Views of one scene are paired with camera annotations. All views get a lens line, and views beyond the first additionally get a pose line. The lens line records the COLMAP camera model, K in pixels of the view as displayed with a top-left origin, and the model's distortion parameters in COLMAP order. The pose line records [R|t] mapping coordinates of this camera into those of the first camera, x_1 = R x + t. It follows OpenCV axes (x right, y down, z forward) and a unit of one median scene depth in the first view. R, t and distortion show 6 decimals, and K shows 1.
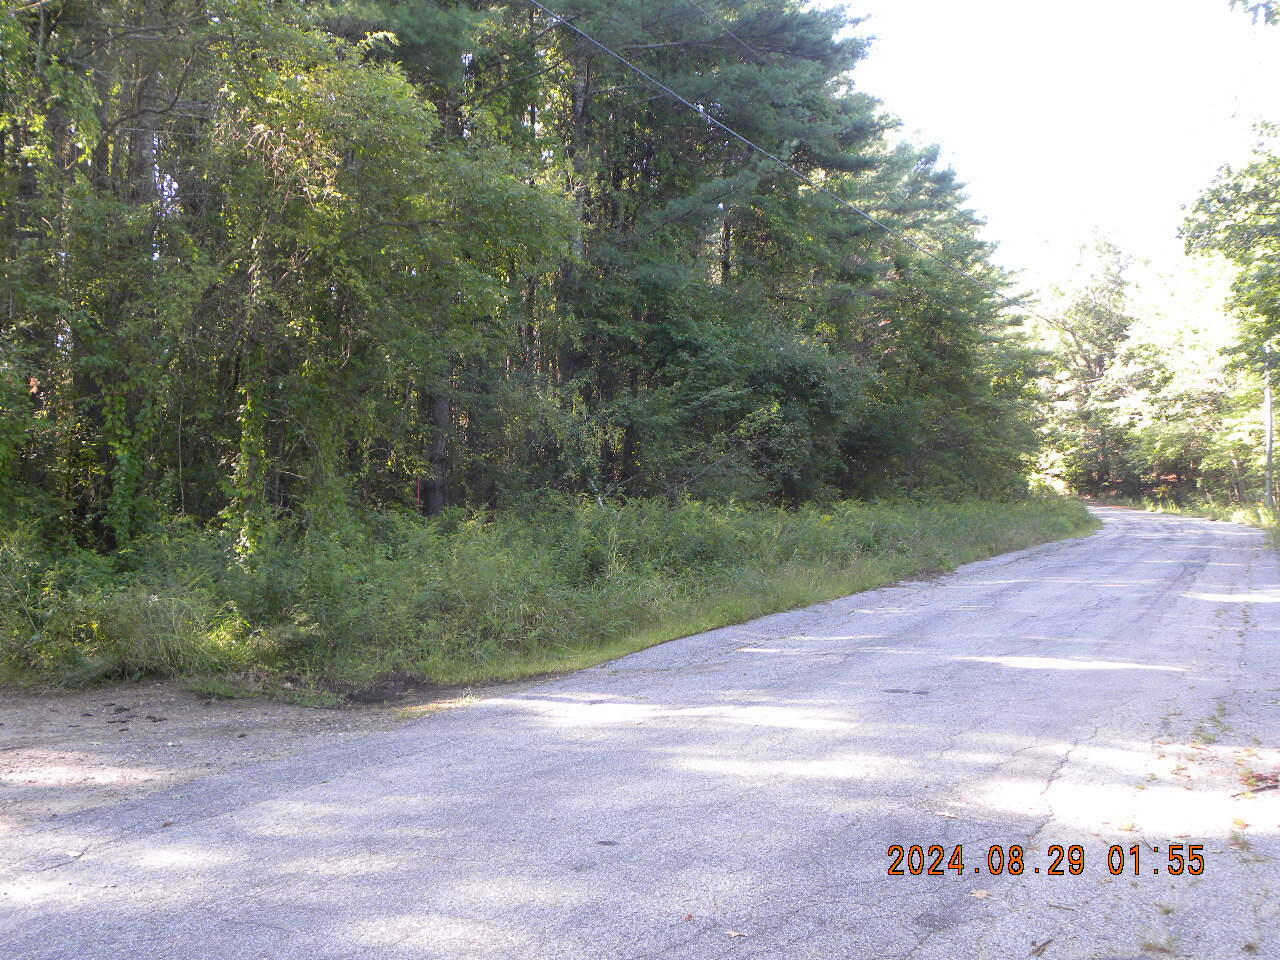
lens RADIAL K [[1368.4, 0, 634.8], [0, 1368.4, 477.2], [0, 0, 1]] dist [0.018189, 0.000000]
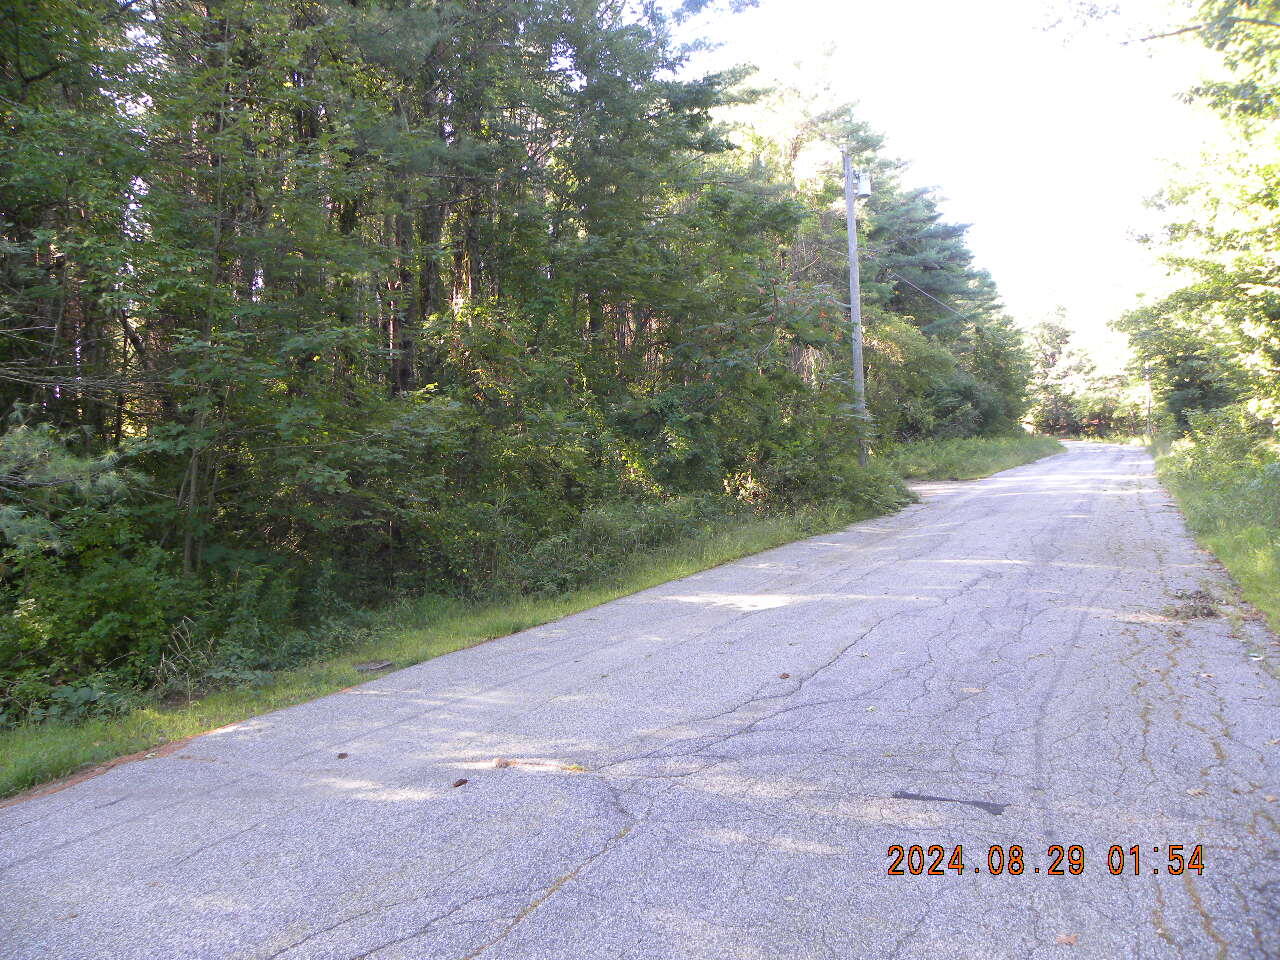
lens RADIAL K [[975.3, 0, 646.6], [0, 975.3, 472.3], [0, 0, 1]] dist [-0.085445, 0.025910]
pose [[0.997790, -0.033594, -0.057321, -0.457789], [0.035851, 0.998603, 0.038819, -0.014018], [0.055937, -0.040788, 0.997601, -1.031086]]
